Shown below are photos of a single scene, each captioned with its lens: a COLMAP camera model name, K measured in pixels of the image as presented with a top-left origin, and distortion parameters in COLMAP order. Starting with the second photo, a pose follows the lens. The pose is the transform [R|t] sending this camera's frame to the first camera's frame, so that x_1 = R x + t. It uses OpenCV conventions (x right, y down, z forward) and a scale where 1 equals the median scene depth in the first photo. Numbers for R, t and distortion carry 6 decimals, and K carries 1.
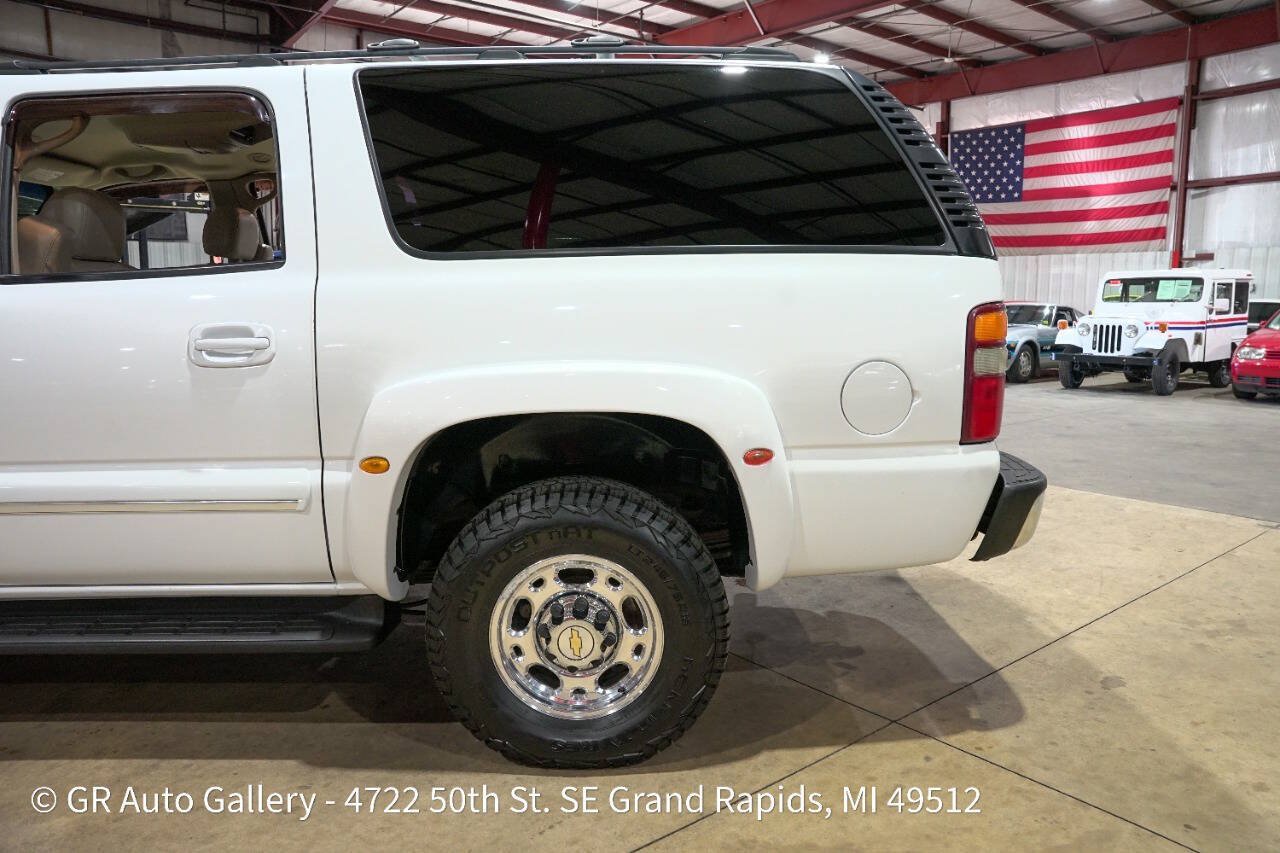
lens RADIAL K [[876.7, 0, 643.0], [0, 876.7, 424.7], [0, 0, 1]] dist [-0.144708, 0.113516]
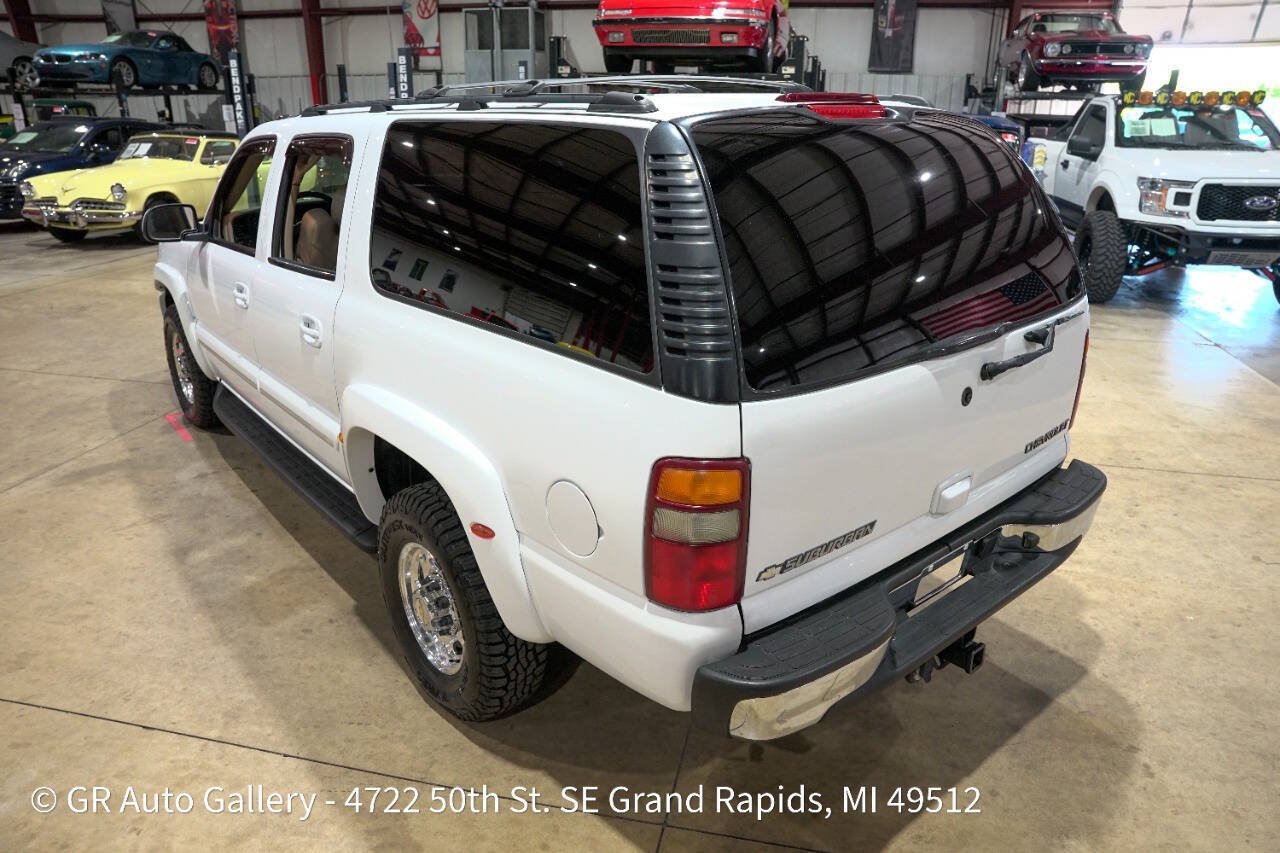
lens RADIAL K [[876.7, 0, 643.0], [0, 876.7, 424.7], [0, 0, 1]] dist [-0.144708, 0.113516]
pose [[0.631703, 0.277218, -0.723948, 0.113211], [-0.113537, 0.956888, 0.267347, -0.045441], [0.766851, -0.086689, 0.635944, 0.053837]]
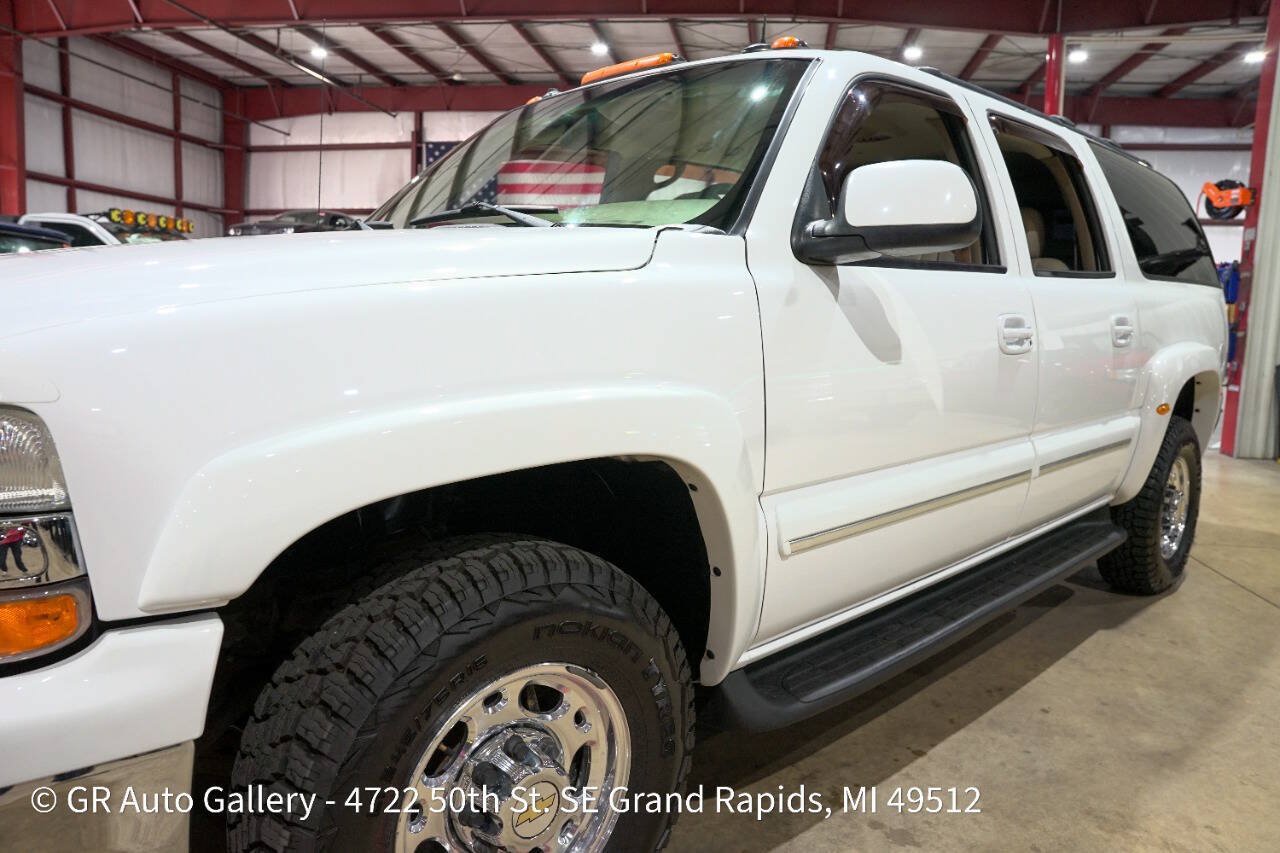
lens RADIAL K [[876.3, 0, 642.4], [0, 876.3, 425.5], [0, 0, 1]] dist [-0.141429, 0.110634]
pose [[0.732787, -0.069804, 0.676868, -0.230082], [0.070383, 0.997164, 0.026638, -0.003483], [-0.676808, 0.028120, 0.735622, 0.057627]]
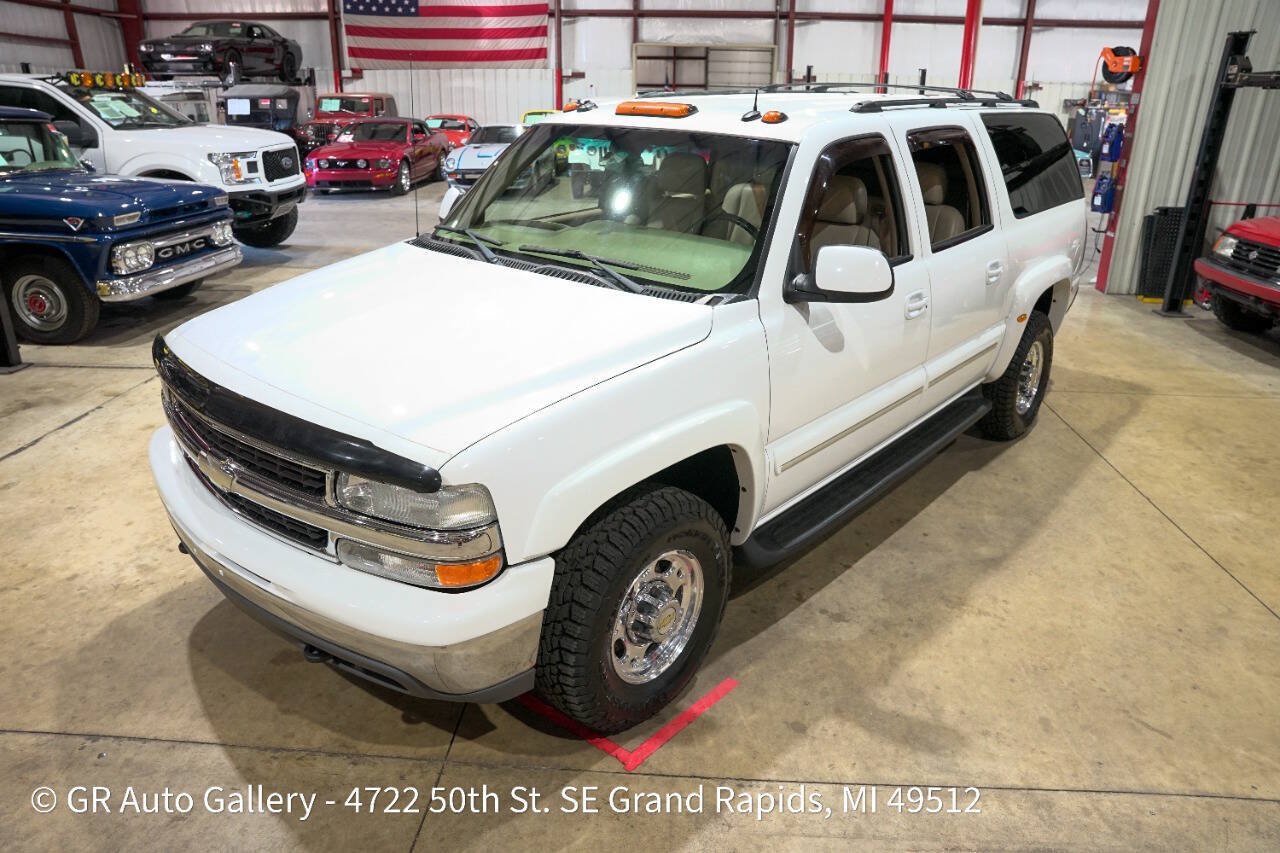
lens RADIAL K [[876.3, 0, 642.4], [0, 876.3, 425.5], [0, 0, 1]] dist [-0.141429, 0.110634]
pose [[0.668131, -0.262658, 0.696140, -0.286493], [0.091647, 0.957545, 0.273329, -0.042073], [-0.738377, -0.118821, 0.663838, 0.026421]]
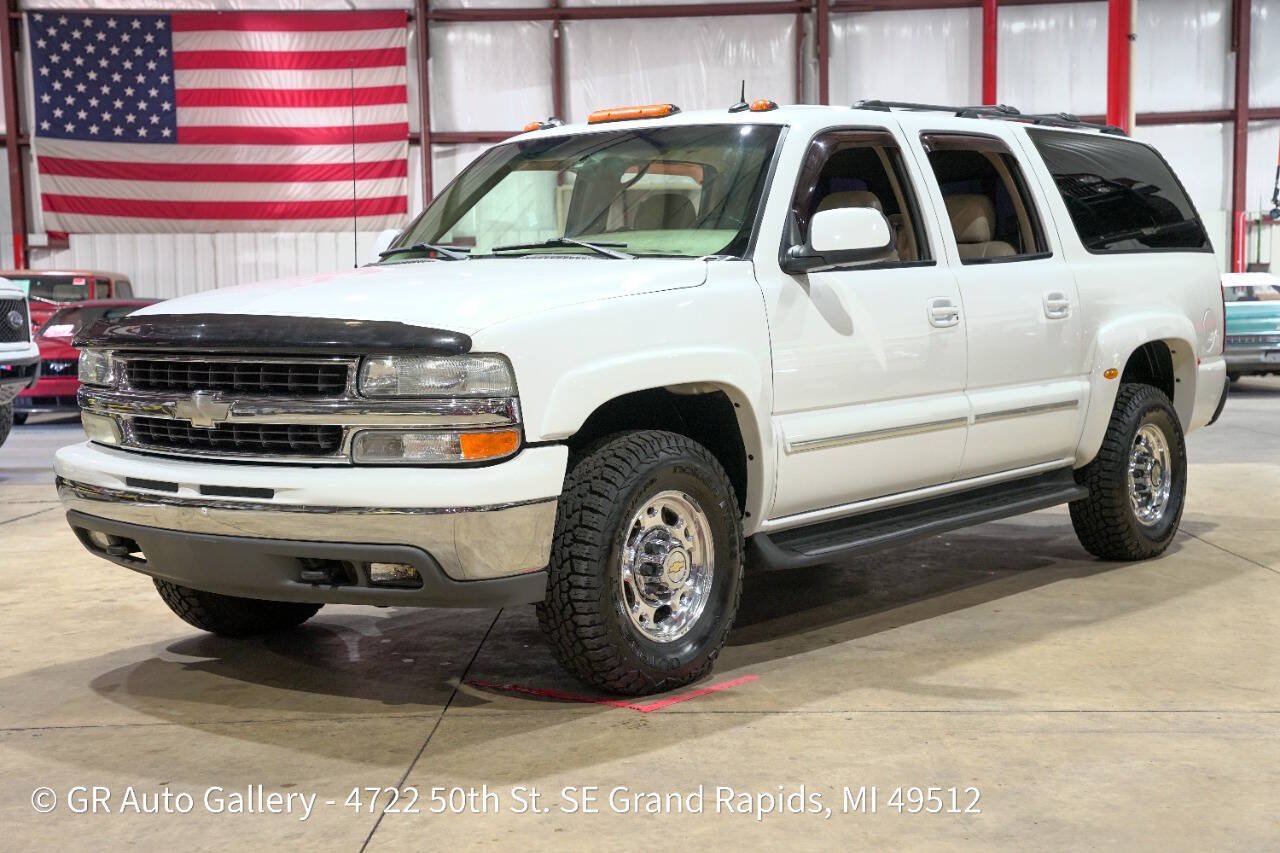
lens RADIAL K [[1753.6, 0, 640.0], [0, 1753.6, 426.5], [0, 0, 1]] dist [0.221923, 0.058068]
pose [[0.634433, -0.061705, 0.770511, -0.406393], [0.125762, 0.991767, -0.024128, 0.013188], [-0.762678, 0.112209, 0.636970, -0.058115]]
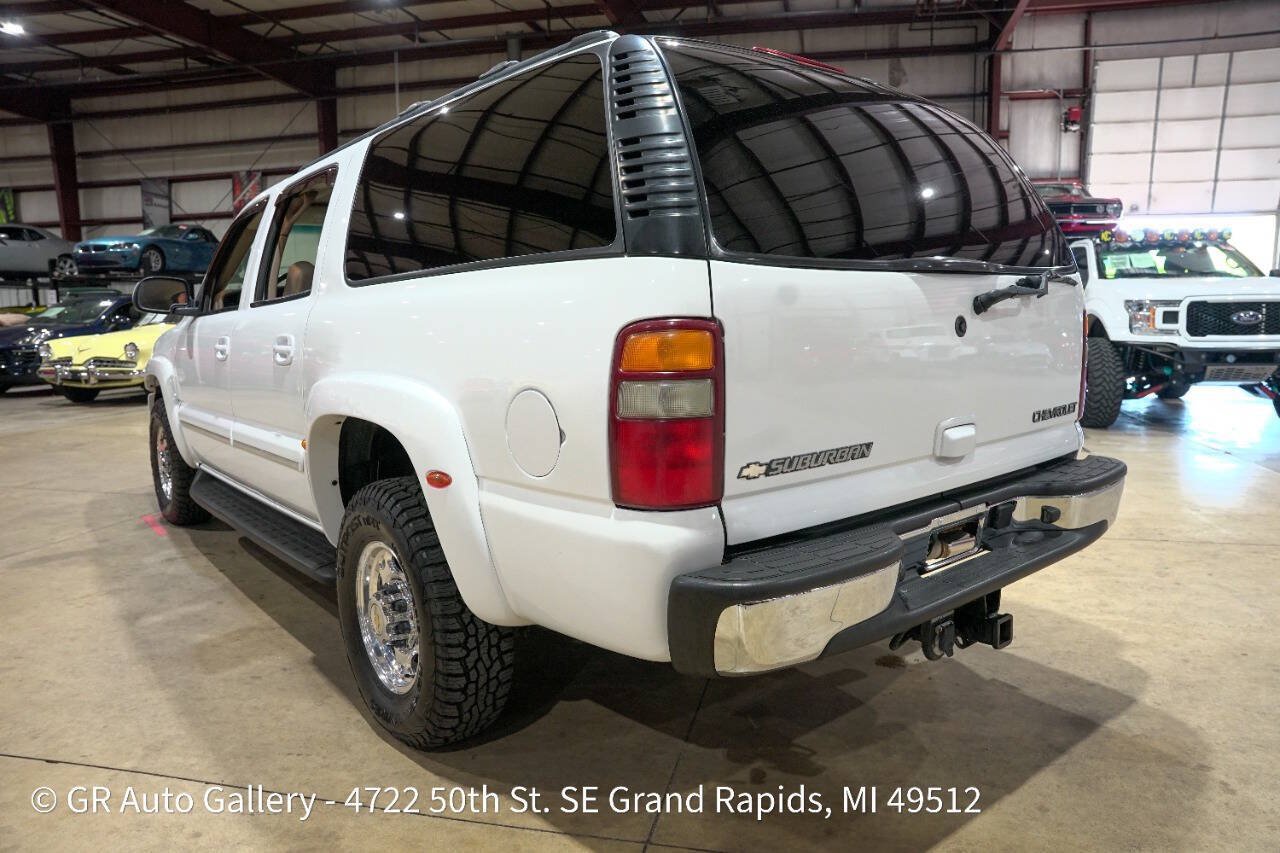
lens RADIAL K [[876.7, 0, 643.0], [0, 876.7, 424.7], [0, 0, 1]] dist [-0.144708, 0.113516]
pose [[0.627916, 0.093834, -0.772604, 0.115685], [-0.095942, 0.994466, 0.042805, -0.009937], [0.772345, 0.047247, 0.633444, 0.062727]]
